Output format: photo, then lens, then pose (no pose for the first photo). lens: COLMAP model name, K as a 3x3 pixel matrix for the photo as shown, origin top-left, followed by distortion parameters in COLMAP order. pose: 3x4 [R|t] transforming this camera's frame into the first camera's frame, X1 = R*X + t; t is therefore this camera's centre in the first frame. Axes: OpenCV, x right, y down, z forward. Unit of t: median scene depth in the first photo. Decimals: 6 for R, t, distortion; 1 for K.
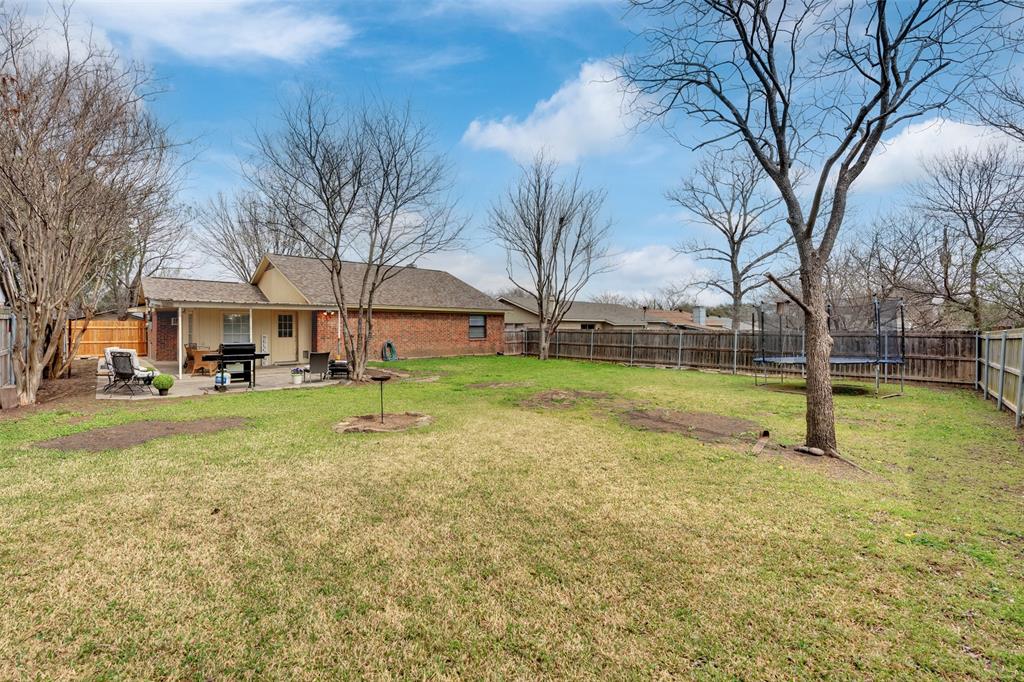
lens RADIAL K [[429.9, 0, 512.2], [0, 429.9, 338.5], [0, 0, 1]] dist [-0.007681, 0.000215]
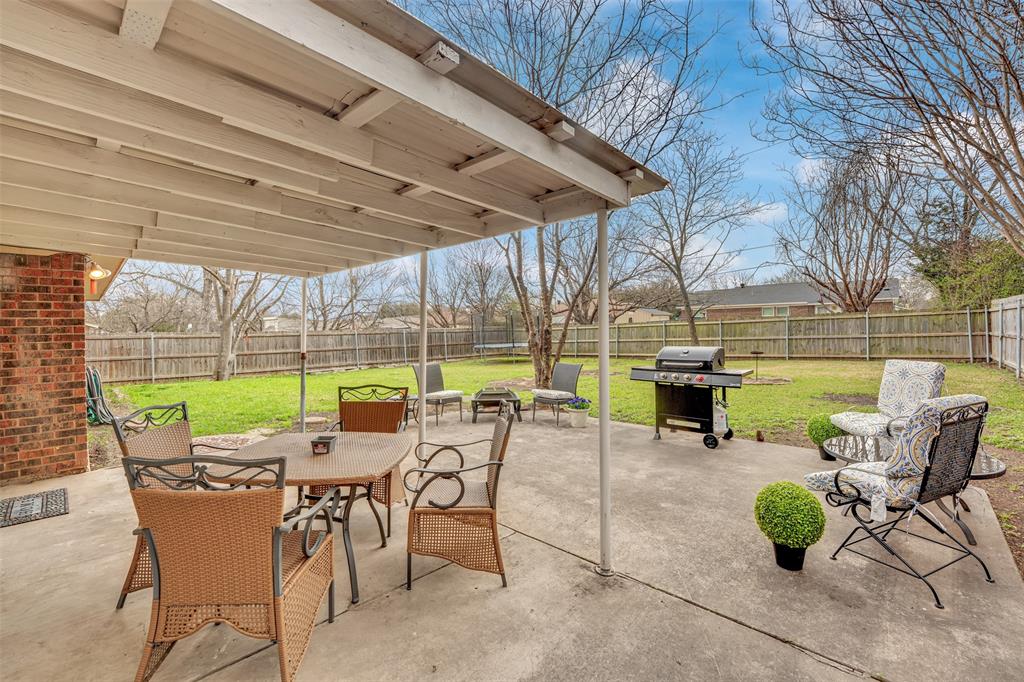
lens RADIAL K [[429.9, 0, 512.3], [0, 429.9, 337.2], [0, 0, 1]] dist [-0.007681, 0.000215]
pose [[-0.192741, -0.025220, 0.980926, -0.631847], [0.021660, 0.999317, 0.029949, -0.024214], [-0.981011, 0.027019, -0.192063, 0.816346]]
